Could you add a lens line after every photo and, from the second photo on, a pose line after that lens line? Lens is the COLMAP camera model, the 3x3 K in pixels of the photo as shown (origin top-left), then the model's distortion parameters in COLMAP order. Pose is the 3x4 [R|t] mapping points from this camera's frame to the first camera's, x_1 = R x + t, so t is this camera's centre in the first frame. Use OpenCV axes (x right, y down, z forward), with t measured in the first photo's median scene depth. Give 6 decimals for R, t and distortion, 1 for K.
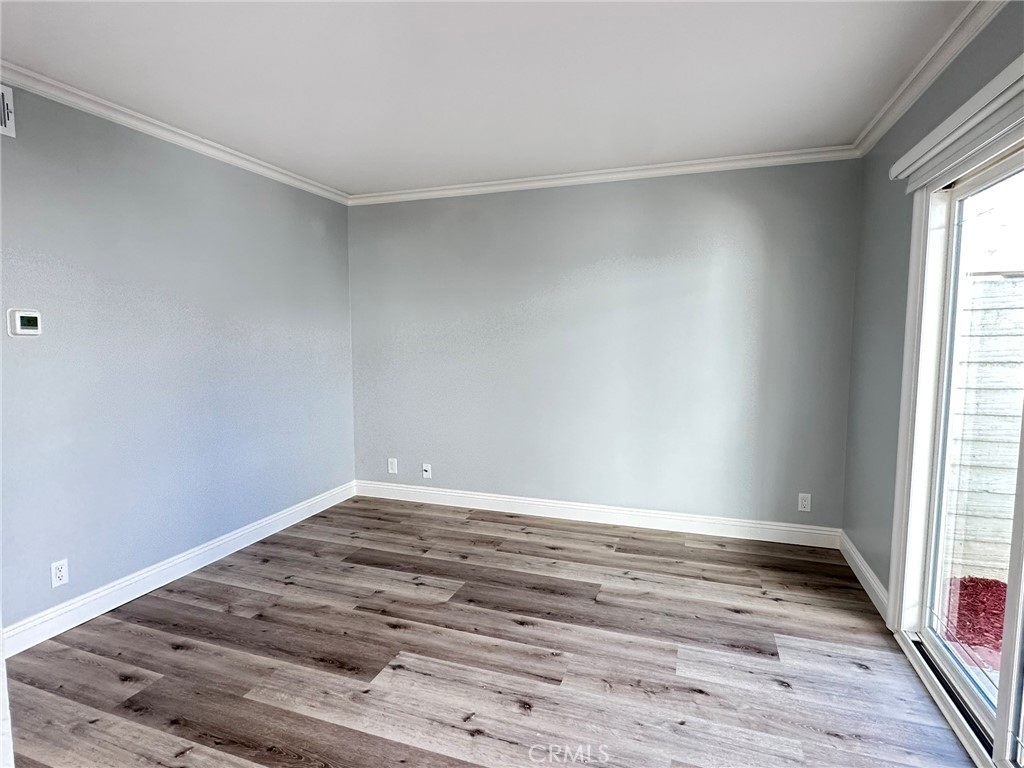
lens RADIAL K [[542.1, 0, 500.9], [0, 542.1, 388.5], [0, 0, 1]] dist [-0.005370, 0.000669]
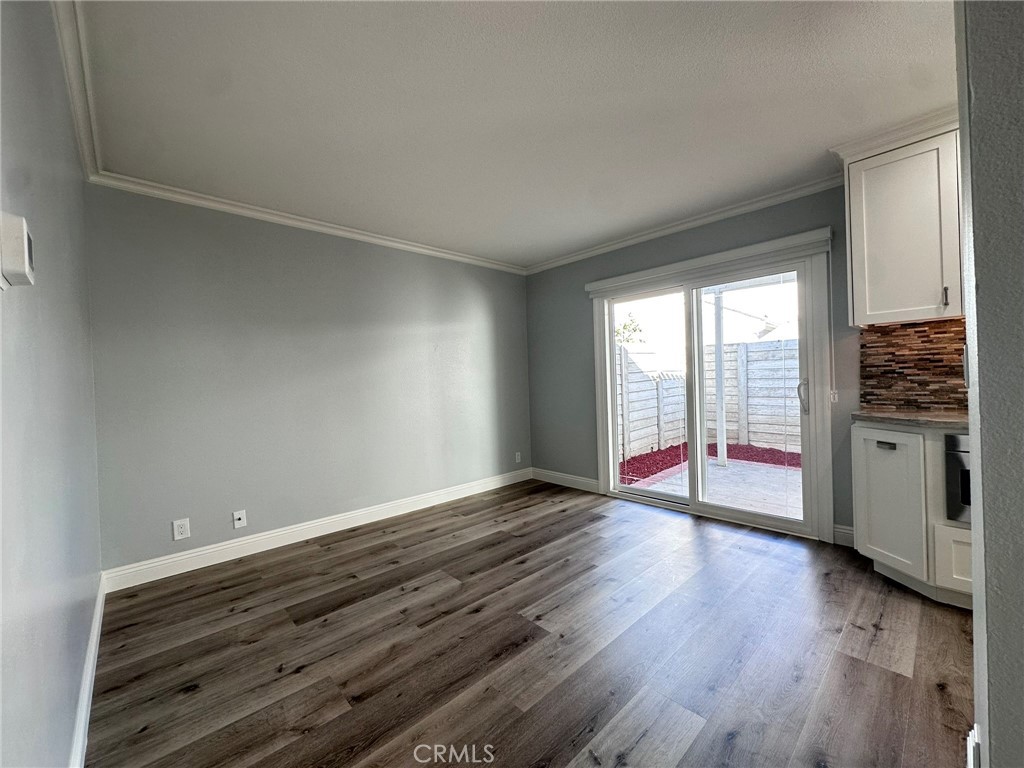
lens RADIAL K [[411.7, 0, 511.9], [0, 411.7, 383.6], [0, 0, 1]] dist [-0.002202, 0.000157]
pose [[0.455349, -0.019787, 0.890093, -0.708129], [0.118726, 0.992173, -0.038681, 0.020283], [-0.882362, 0.123290, 0.454134, 0.400067]]
